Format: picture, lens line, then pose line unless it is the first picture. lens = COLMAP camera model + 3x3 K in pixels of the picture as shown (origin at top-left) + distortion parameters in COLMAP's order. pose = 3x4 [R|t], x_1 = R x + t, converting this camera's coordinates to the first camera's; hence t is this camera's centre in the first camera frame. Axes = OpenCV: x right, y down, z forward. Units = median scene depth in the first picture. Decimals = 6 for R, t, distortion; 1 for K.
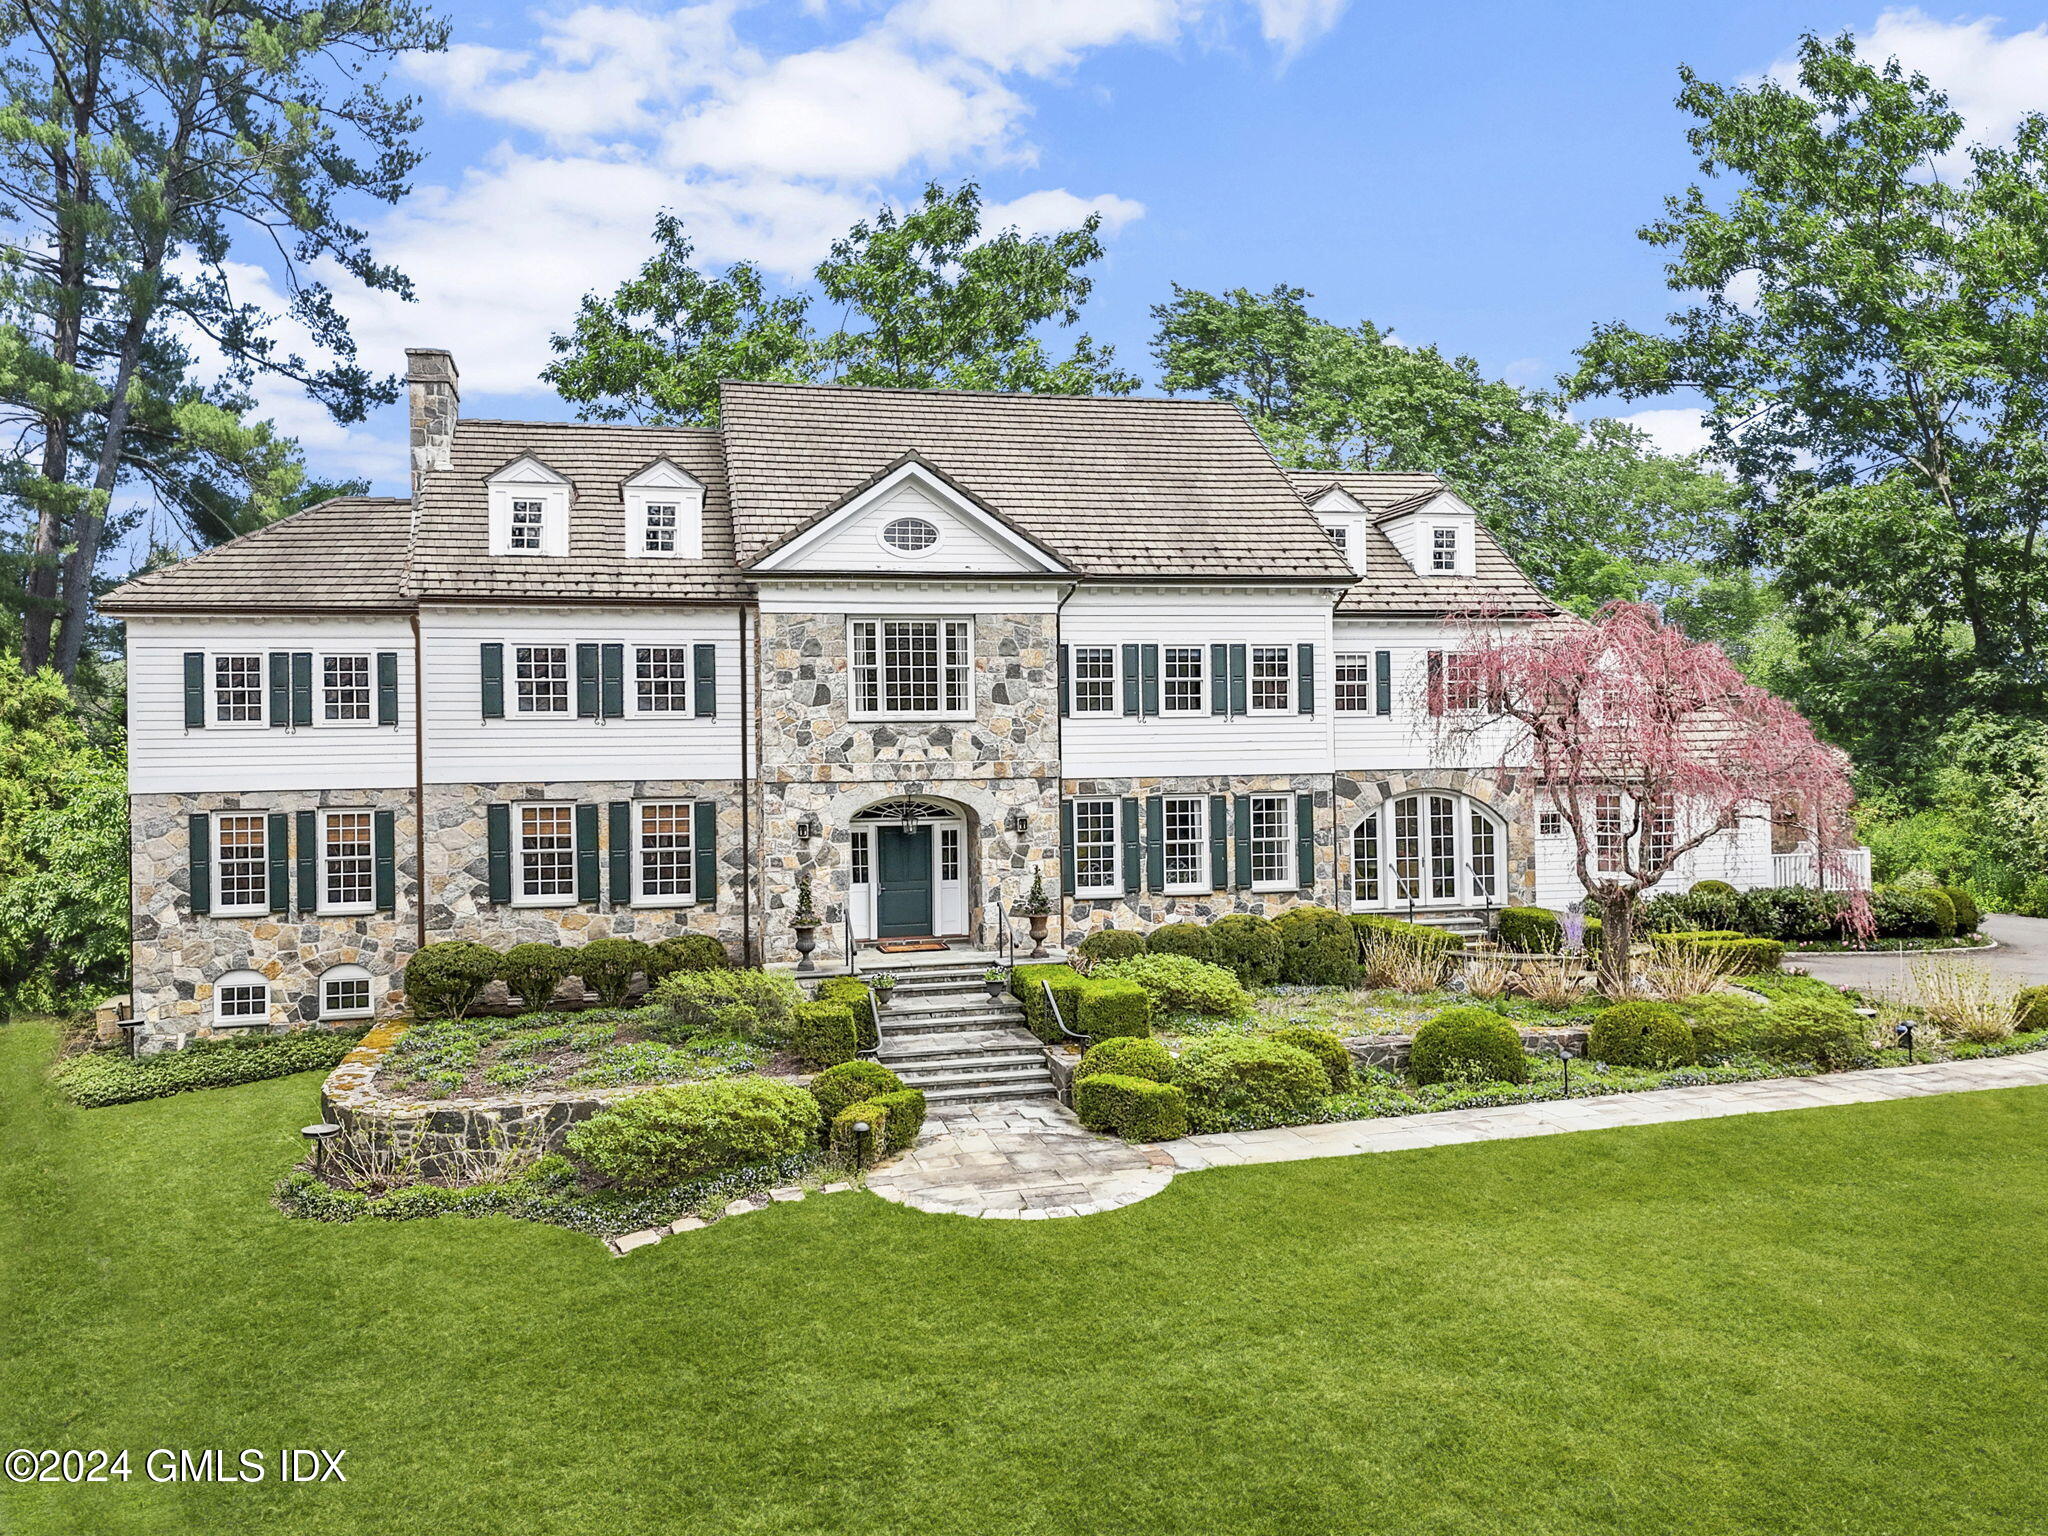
lens RADIAL K [[977.1, 0, 1024.0], [0, 977.1, 768.0], [0, 0, 1]] dist [0.051787, -0.030120]
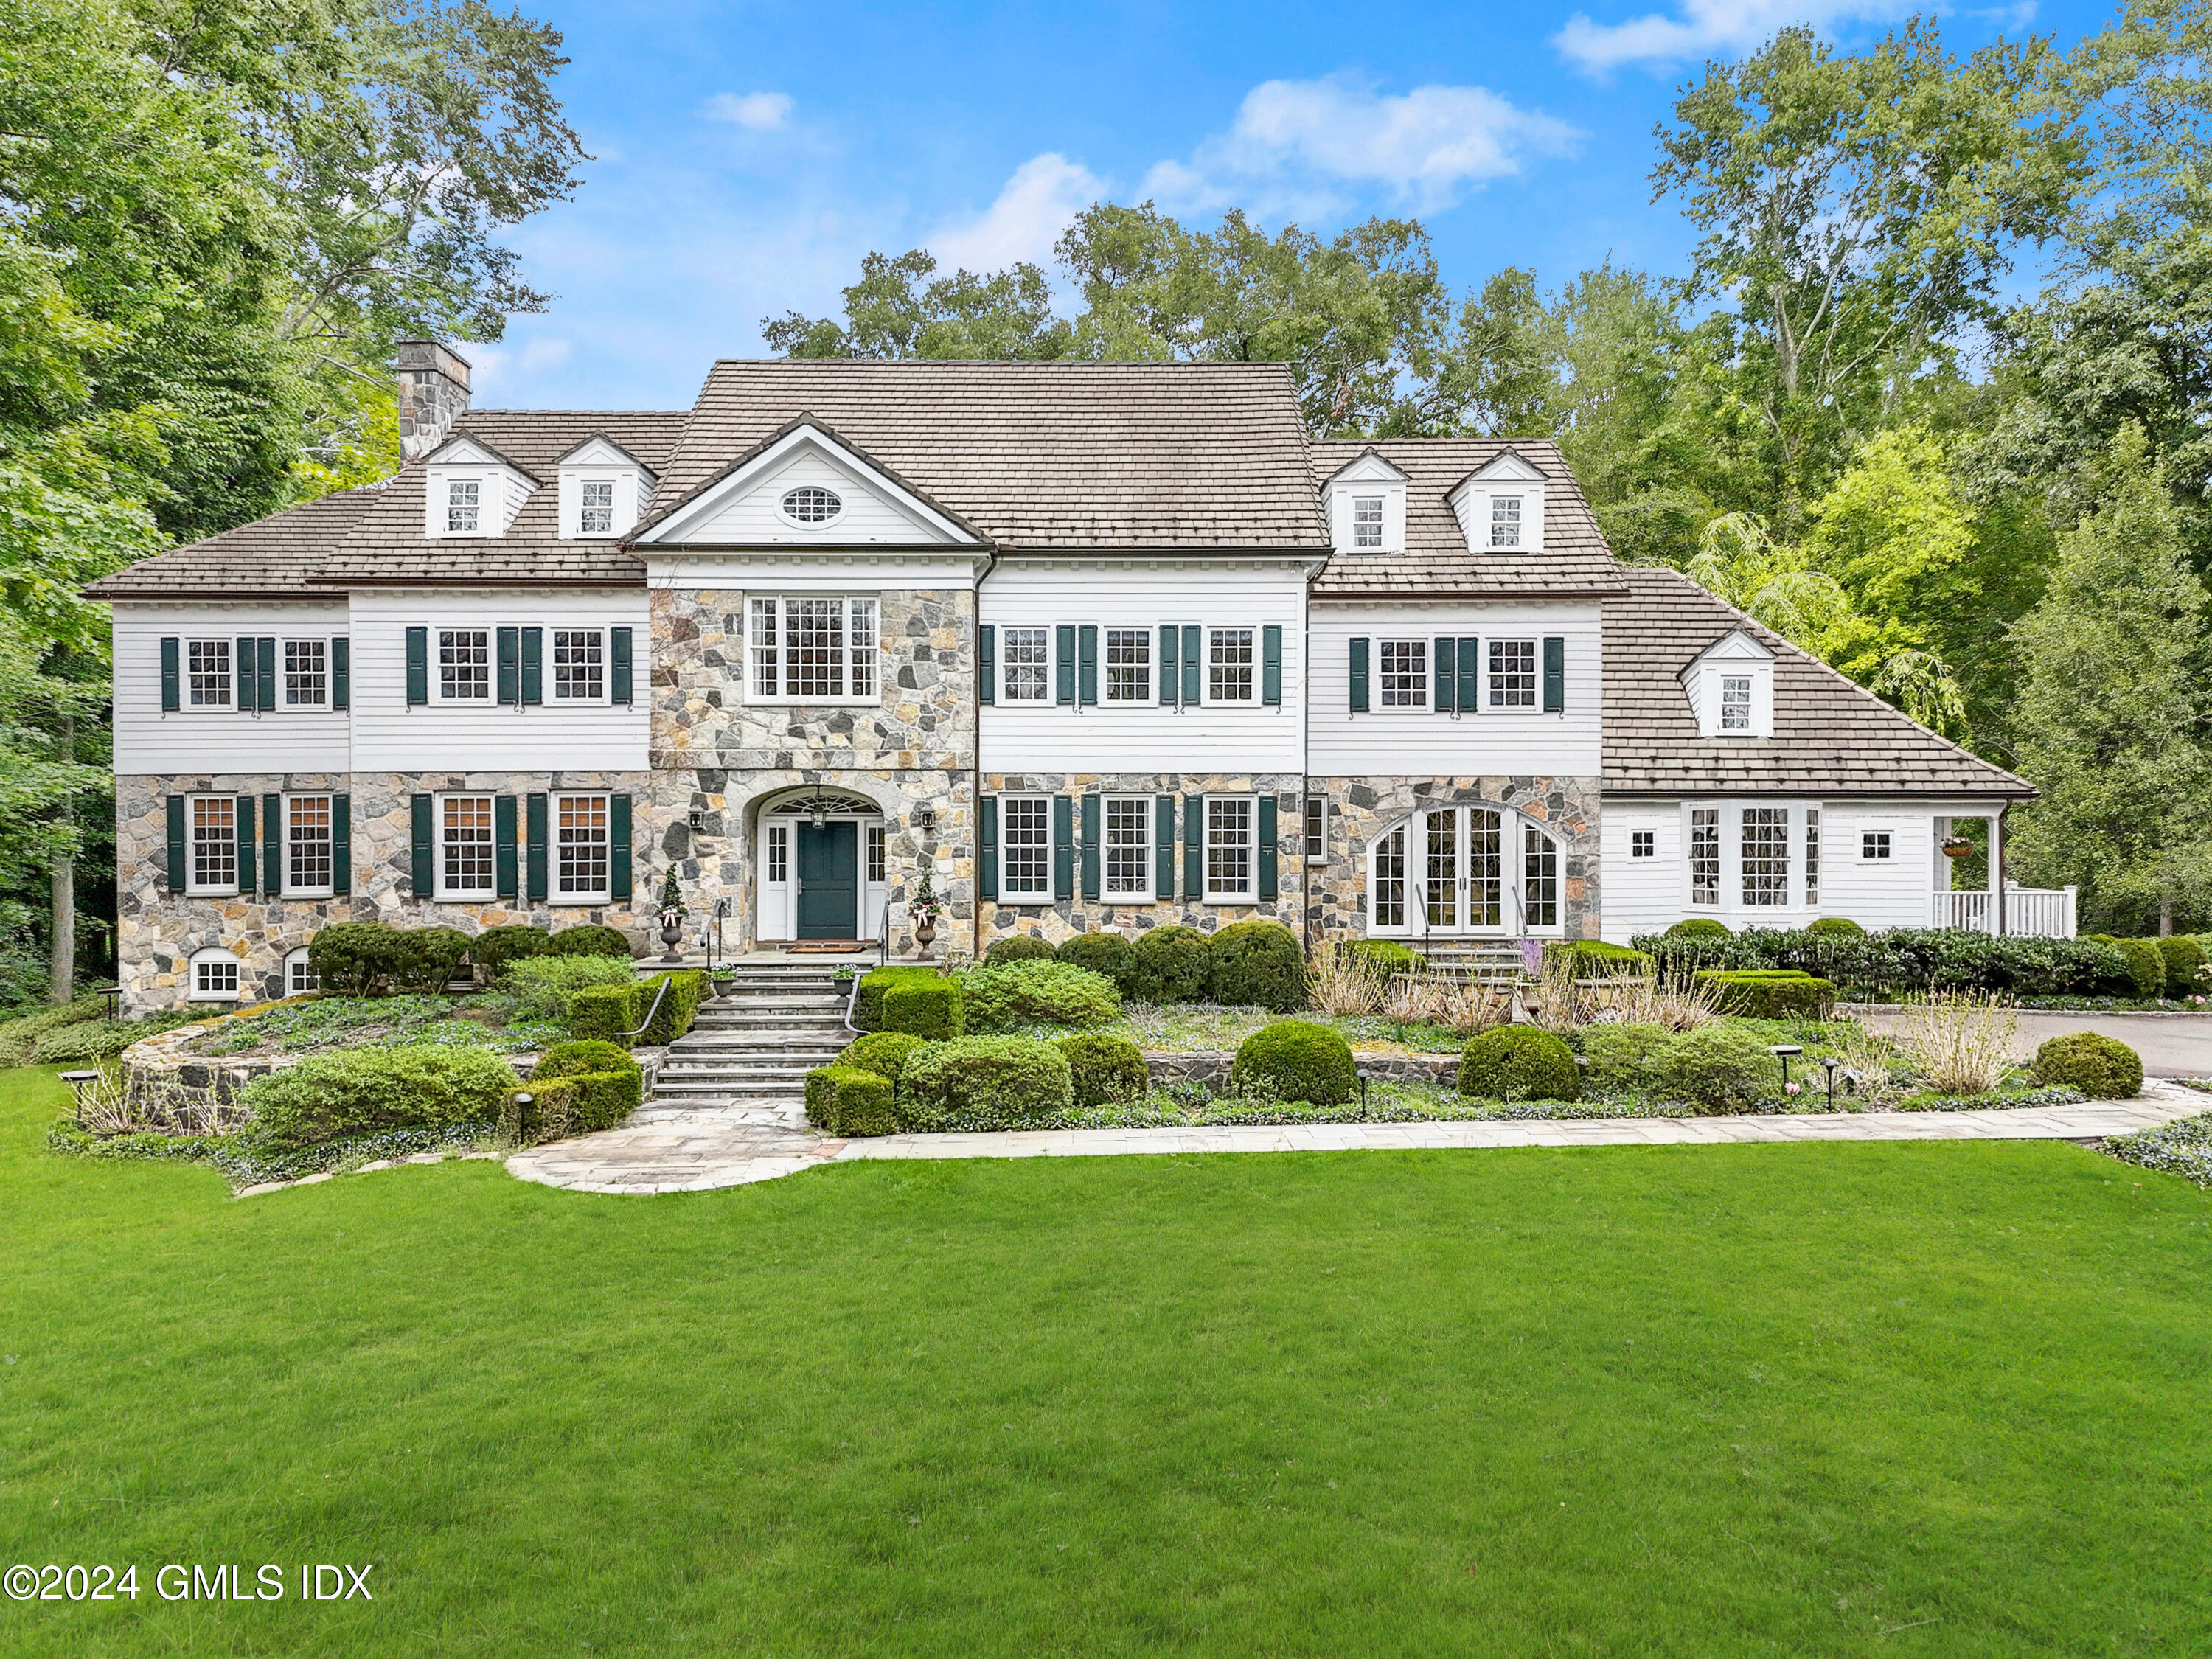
lens RADIAL K [[1055.3, 0, 1106.0], [0, 1055.3, 829.5], [0, 0, 1]] dist [0.051787, -0.030120]
pose [[0.988700, 0.020671, -0.148474, 0.297240], [-0.017327, 0.999567, 0.023777, 0.038498], [0.148901, -0.020935, 0.988630, 0.035928]]
